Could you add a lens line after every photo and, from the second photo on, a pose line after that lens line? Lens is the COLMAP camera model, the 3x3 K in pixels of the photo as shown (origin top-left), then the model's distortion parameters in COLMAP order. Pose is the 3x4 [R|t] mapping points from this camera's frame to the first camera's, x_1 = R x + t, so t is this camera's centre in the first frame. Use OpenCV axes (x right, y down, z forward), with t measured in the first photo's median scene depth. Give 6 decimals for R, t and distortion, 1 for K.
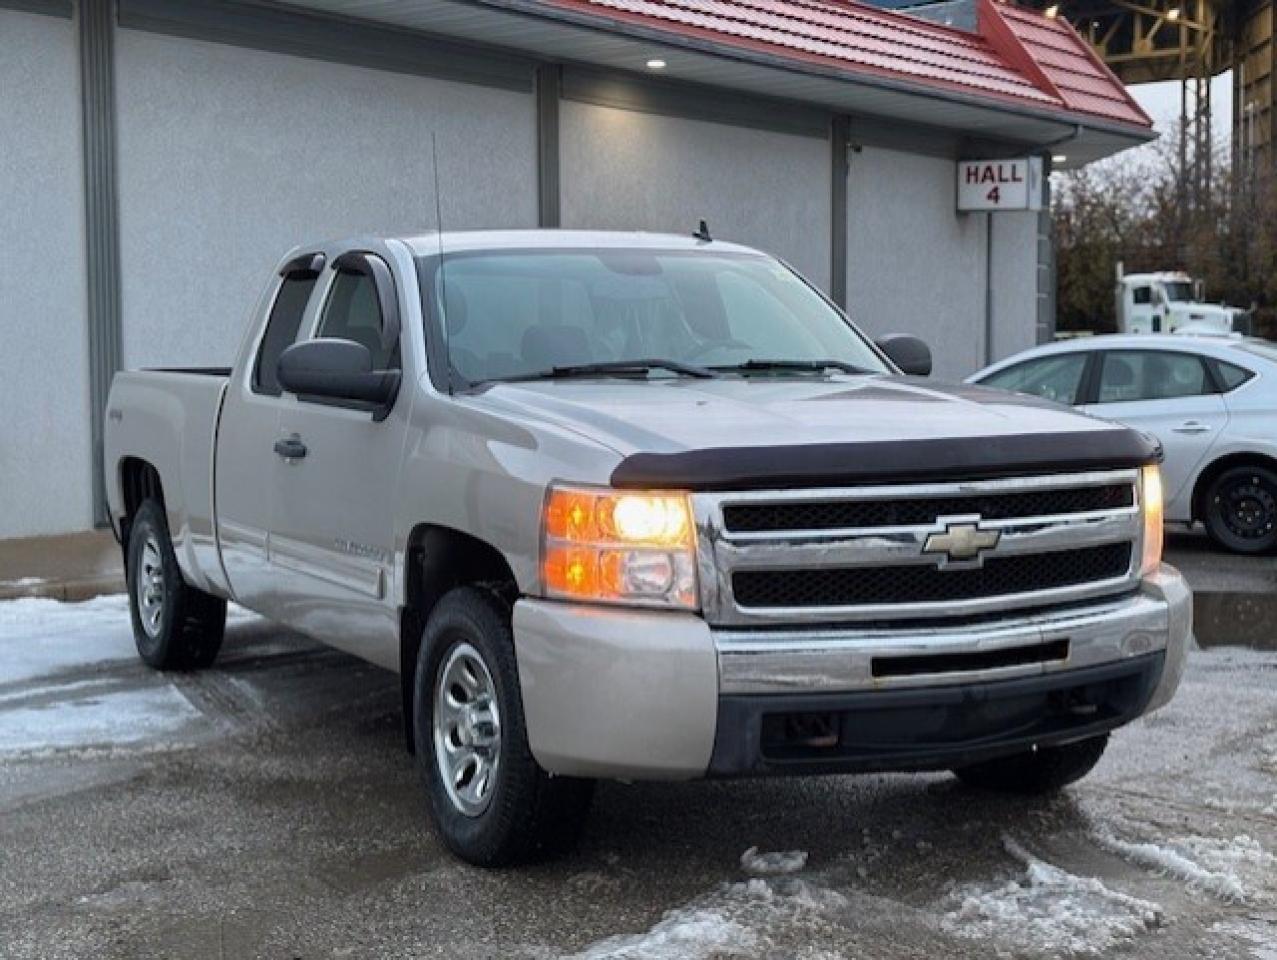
lens RADIAL K [[1910.1, 0, 638.5], [0, 1910.1, 480.0], [0, 0, 1]] dist [0.274981, -1.048078]
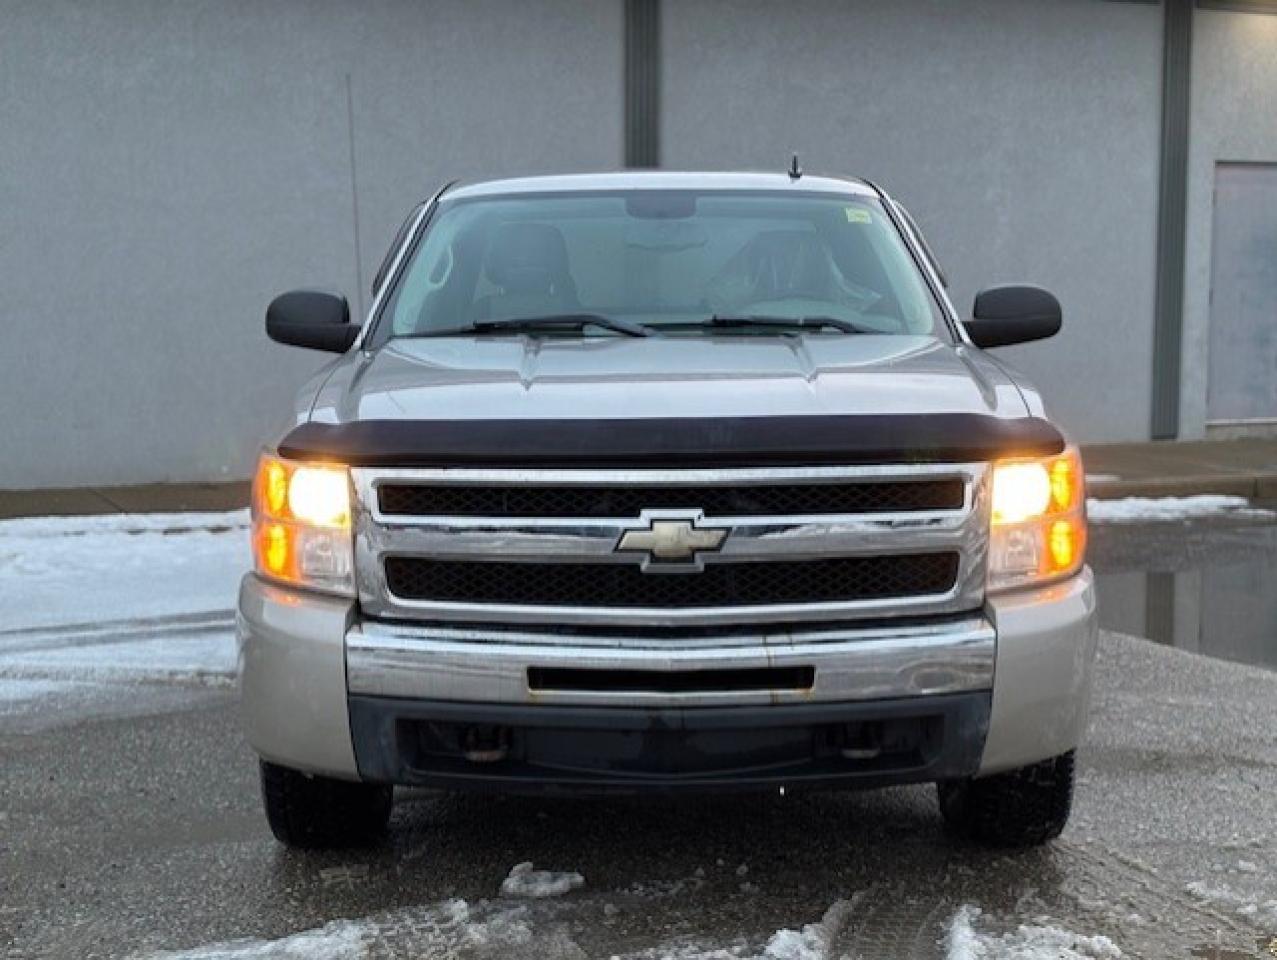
lens RADIAL K [[1910.1, 0, 638.5], [0, 1910.1, 480.0], [0, 0, 1]] dist [0.274981, -1.048078]
pose [[0.889765, 0.053190, -0.453310, 0.524961], [-0.036778, 0.998312, 0.044950, -0.031388], [0.454935, -0.023323, 0.890219, 0.236116]]
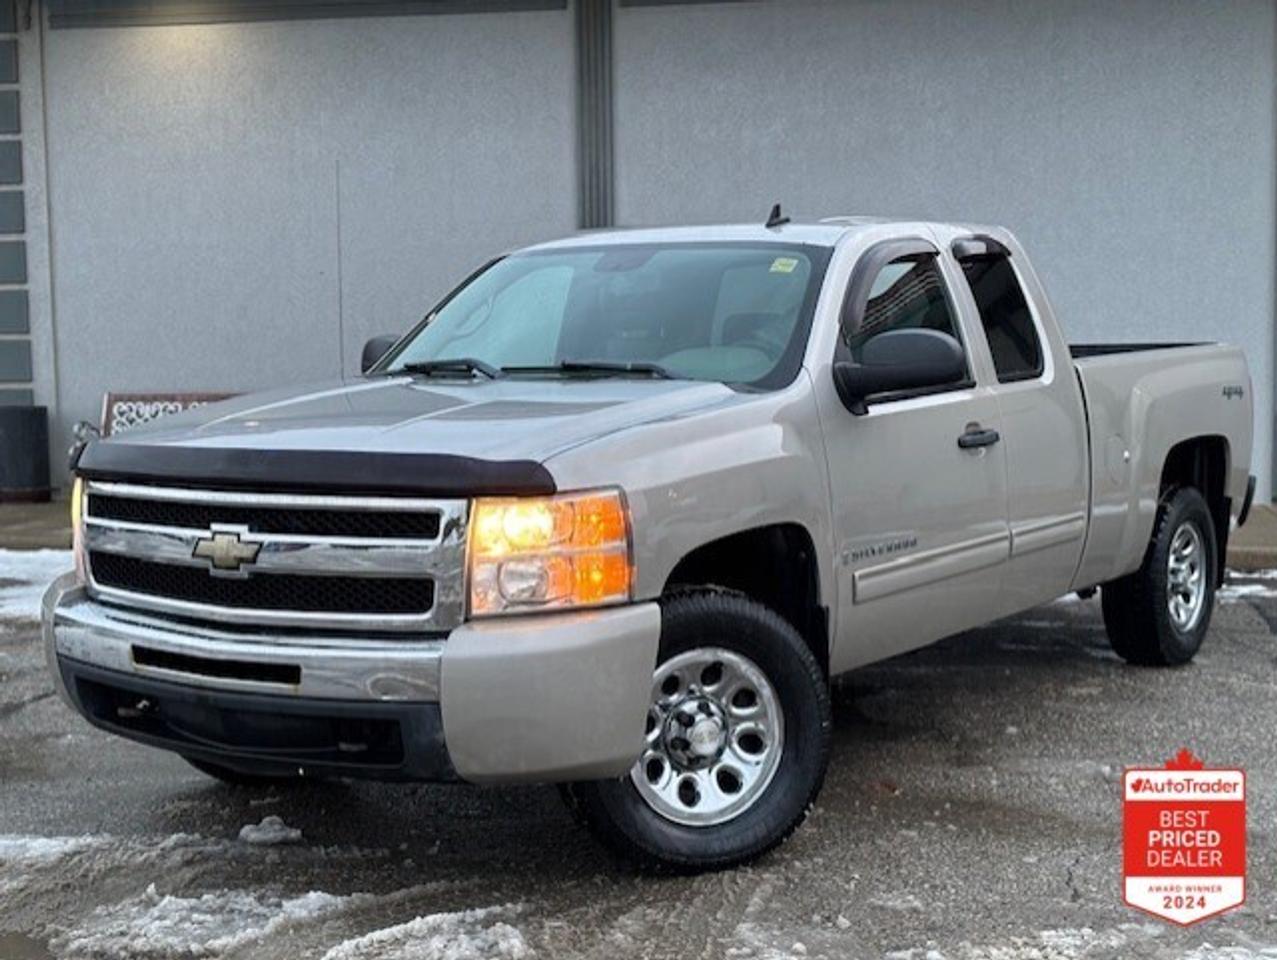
lens RADIAL K [[1860.3, 0, 614.7], [0, 1860.3, 481.0], [0, 0, 1]] dist [0.215952, -0.022736]
pose [[0.481702, 0.083703, -0.872328, 1.106756], [-0.056555, 0.996322, 0.064372, -0.078516], [0.874508, 0.018326, 0.484664, 0.682269]]
